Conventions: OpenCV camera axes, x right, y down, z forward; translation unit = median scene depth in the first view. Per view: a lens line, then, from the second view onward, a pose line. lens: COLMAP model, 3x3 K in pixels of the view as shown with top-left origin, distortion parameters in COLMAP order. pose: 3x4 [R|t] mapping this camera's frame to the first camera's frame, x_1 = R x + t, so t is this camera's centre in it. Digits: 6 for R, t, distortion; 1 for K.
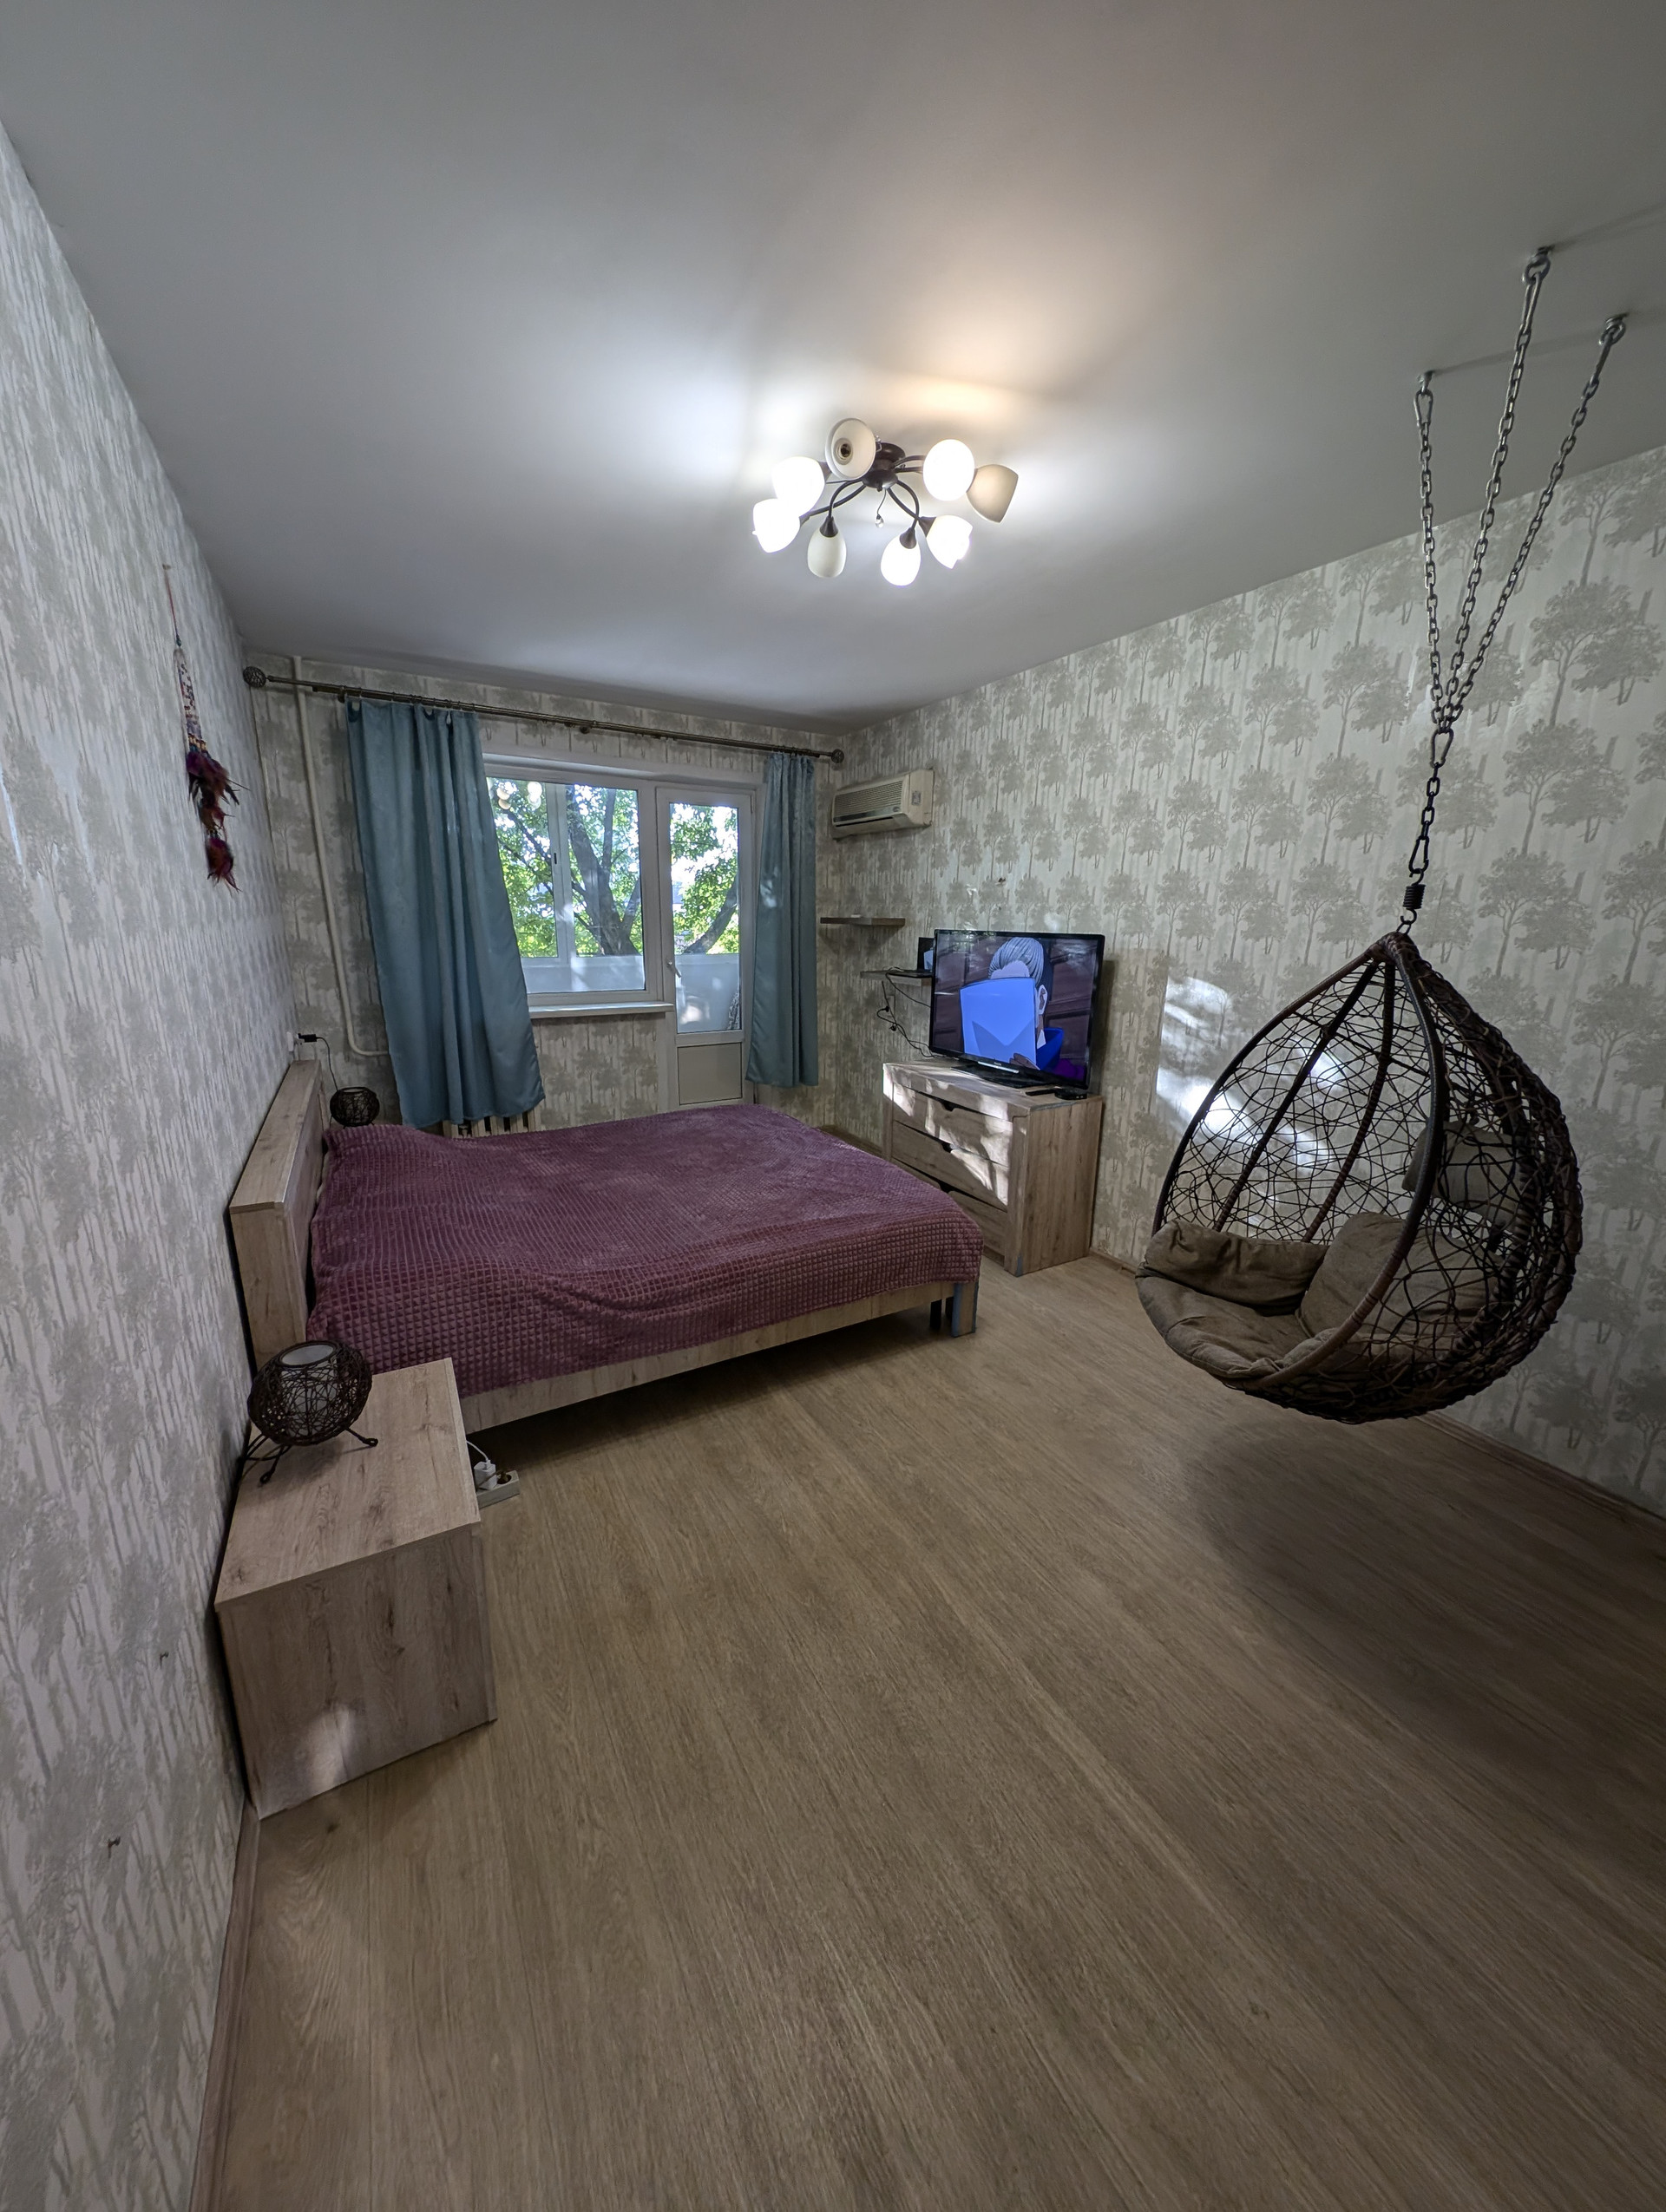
lens RADIAL K [[787.6, 0, 829.2], [0, 787.6, 1102.5], [0, 0, 1]] dist [0.000019, -0.000881]
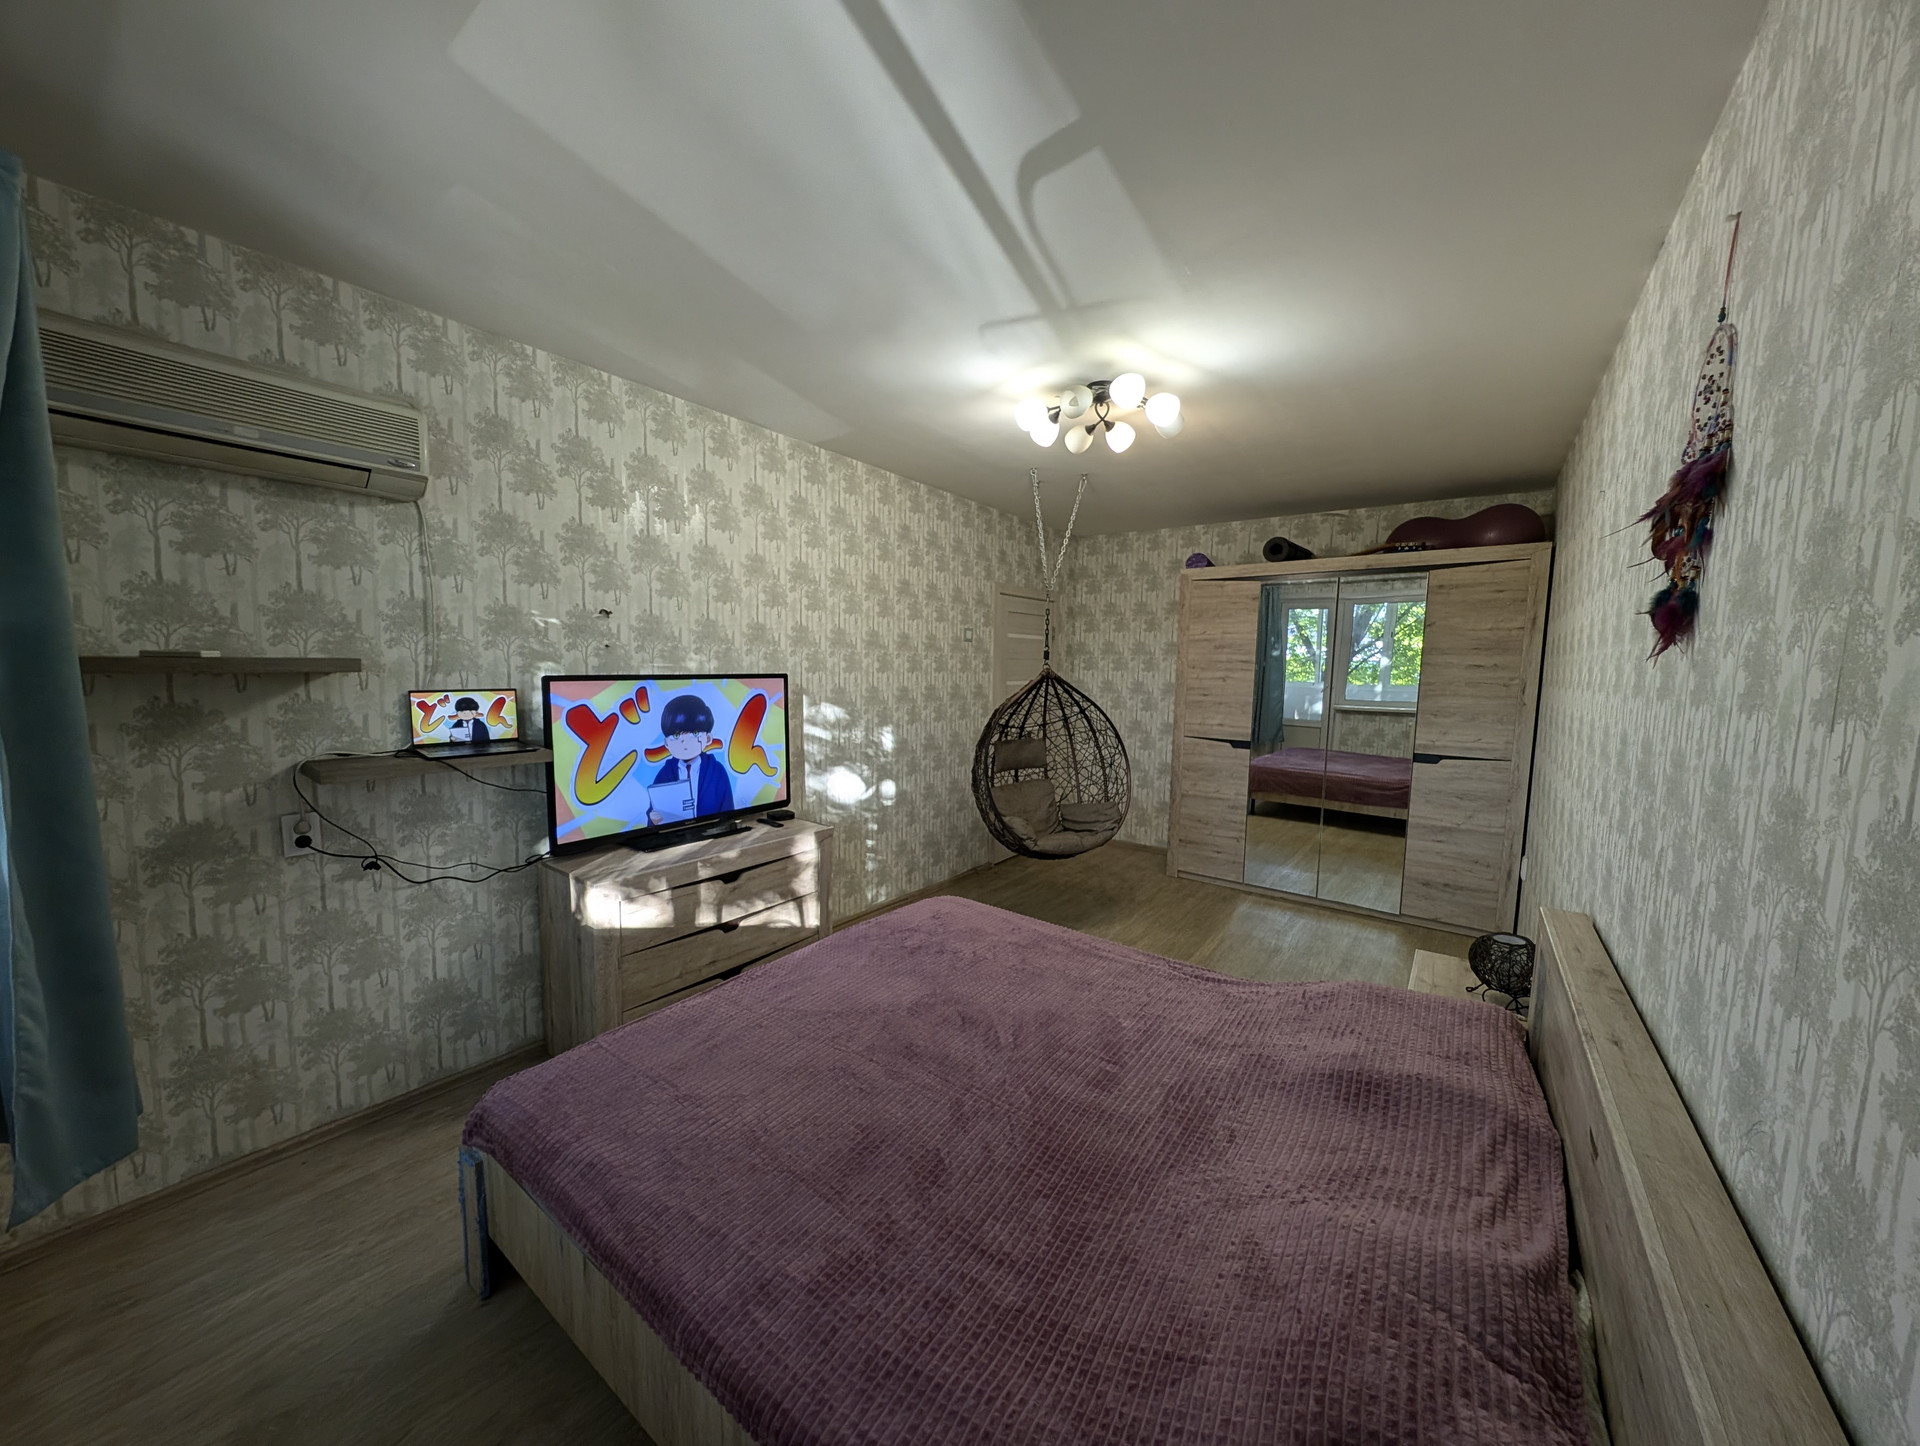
lens RADIAL K [[683.5, 0, 956.2], [0, 683.5, 729.3], [0, 0, 1]] dist [0.000019, -0.000881]
pose [[-0.409090, -0.107437, 0.906147, -0.671668], [0.190516, 0.961103, 0.199964, -0.280041], [-0.892384, 0.254439, -0.372709, 1.137715]]
